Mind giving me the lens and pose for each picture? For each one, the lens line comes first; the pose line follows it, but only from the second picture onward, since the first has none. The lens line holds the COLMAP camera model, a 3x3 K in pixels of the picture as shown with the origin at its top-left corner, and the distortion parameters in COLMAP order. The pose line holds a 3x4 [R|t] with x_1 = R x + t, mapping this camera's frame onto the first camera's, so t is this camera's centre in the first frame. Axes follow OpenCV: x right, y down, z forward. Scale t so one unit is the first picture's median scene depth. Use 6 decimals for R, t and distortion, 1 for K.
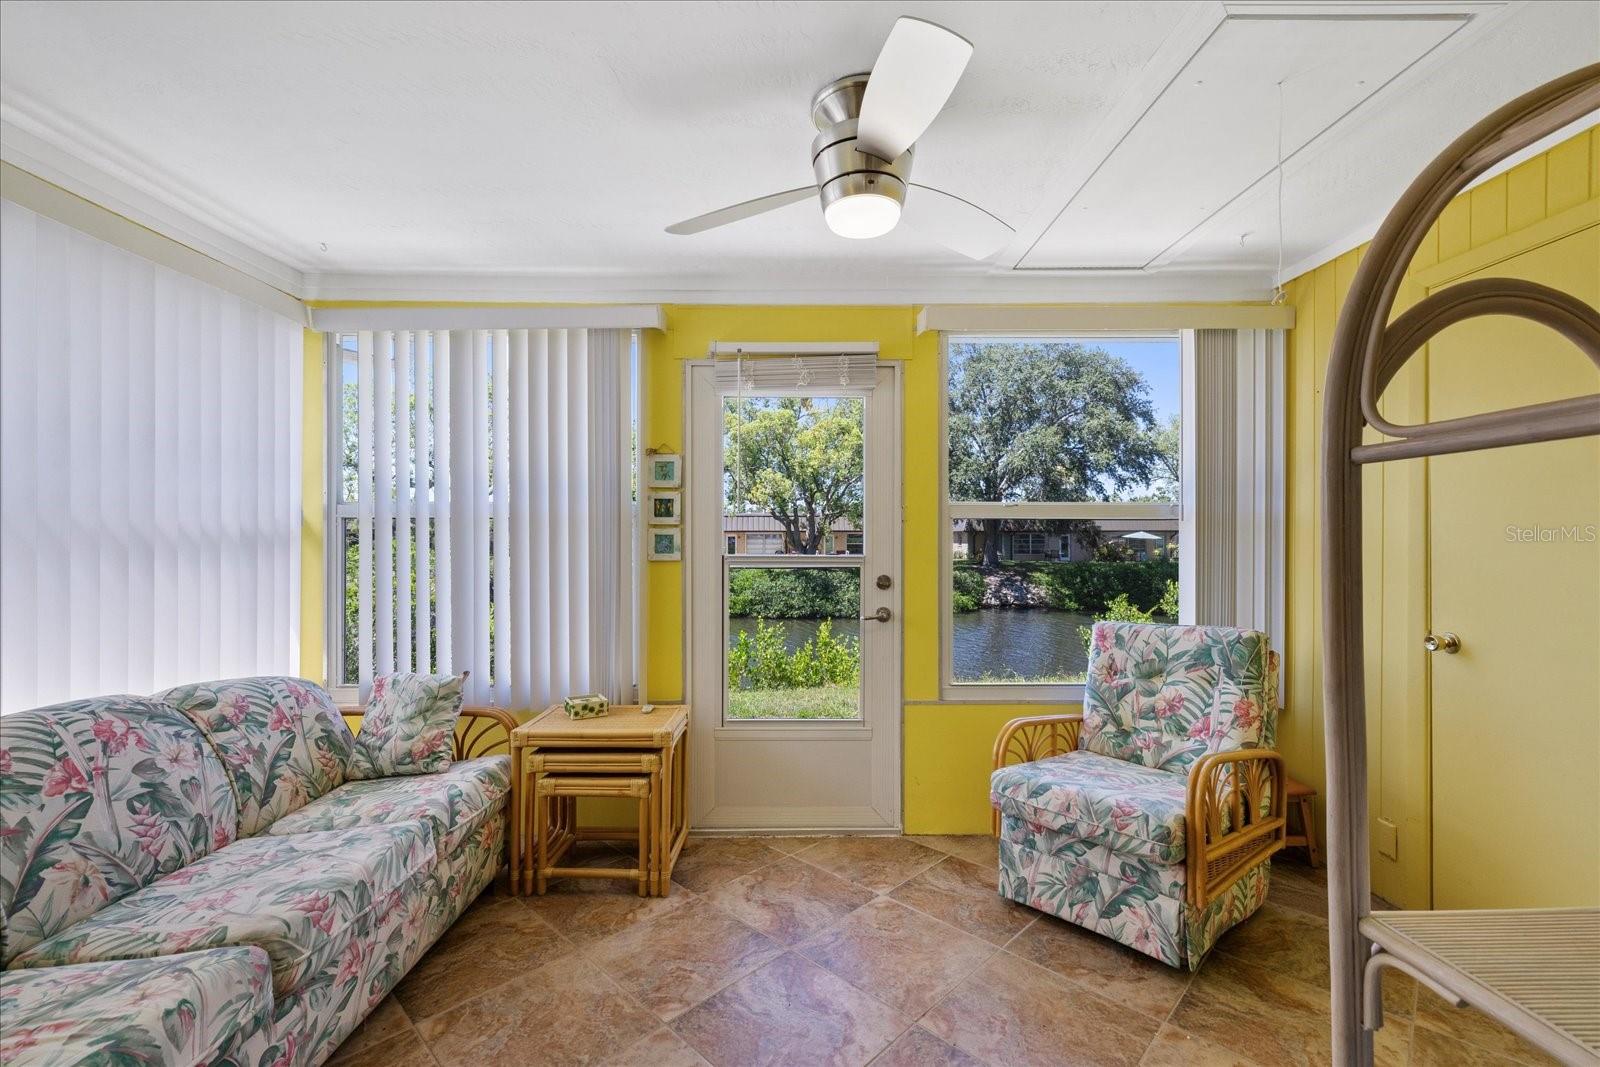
lens RADIAL K [[681.8, 0, 795.6], [0, 681.8, 534.3], [0, 0, 1]] dist [0.003038, 0.000049]
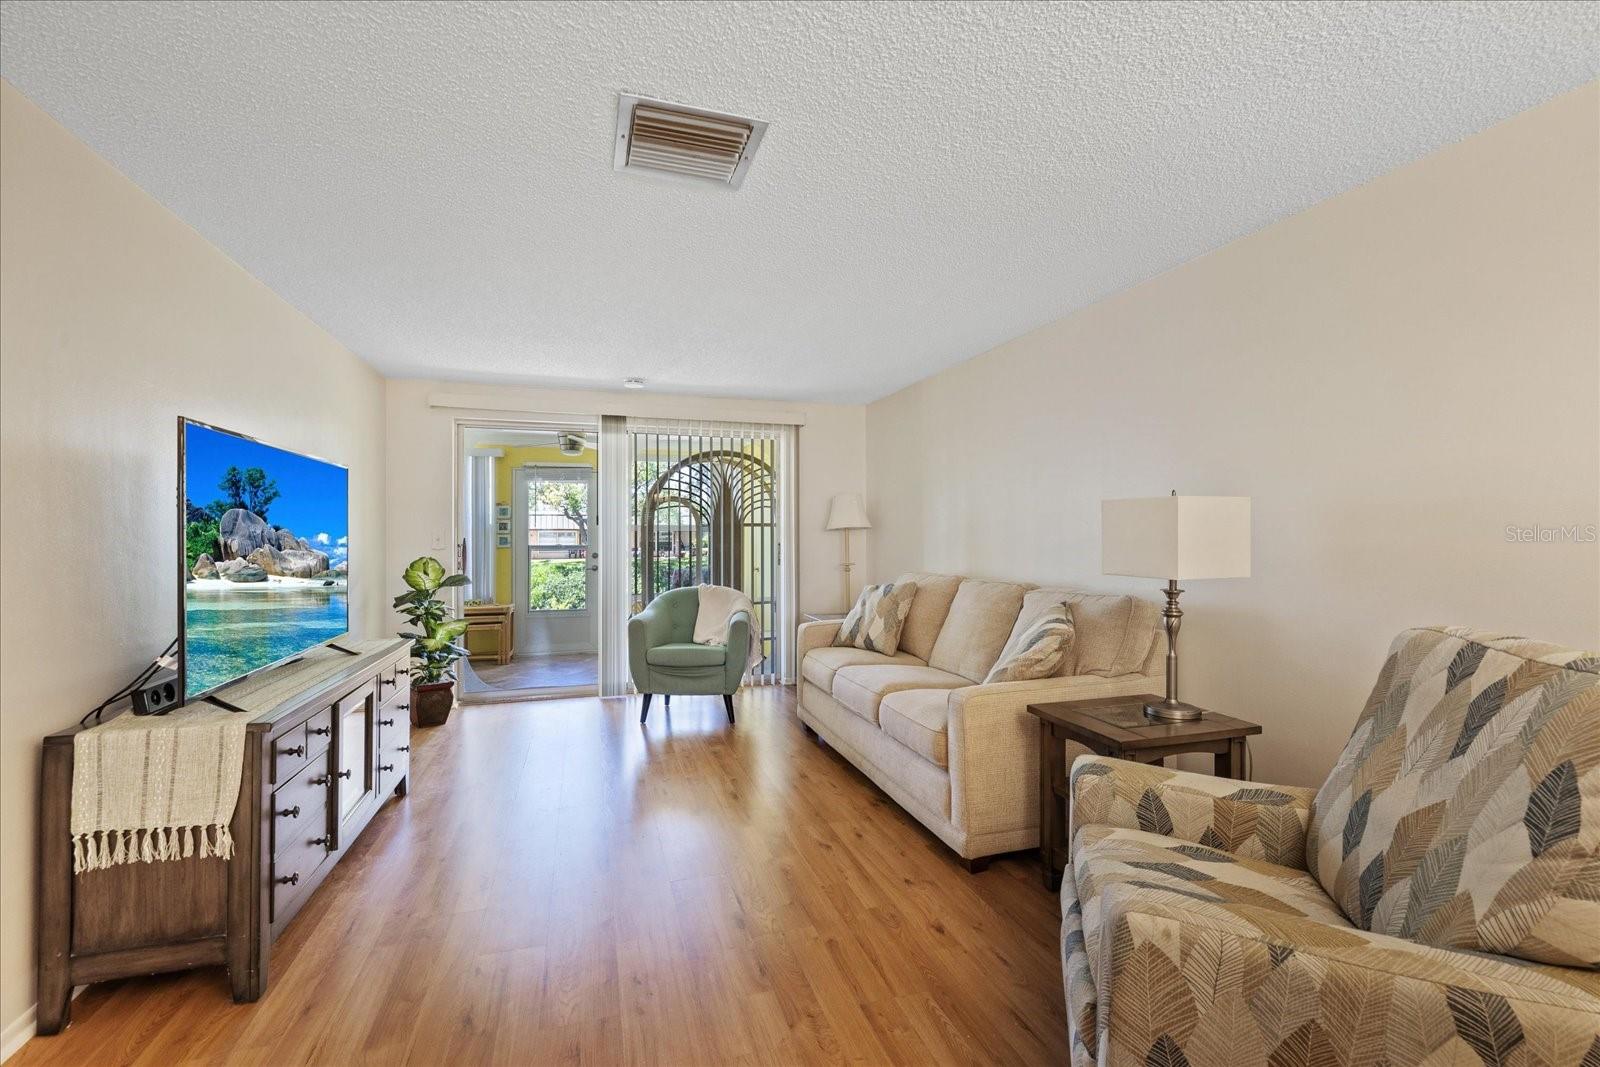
lens RADIAL K [[681.8, 0, 800.3], [0, 681.8, 527.8], [0, 0, 1]] dist [0.003038, 0.000049]
pose [[0.957147, 0.000839, 0.289601, 0.010619], [0.000925, 0.999982, -0.005954, -0.001614], [-0.289601, 0.005967, 0.957129, -0.147269]]
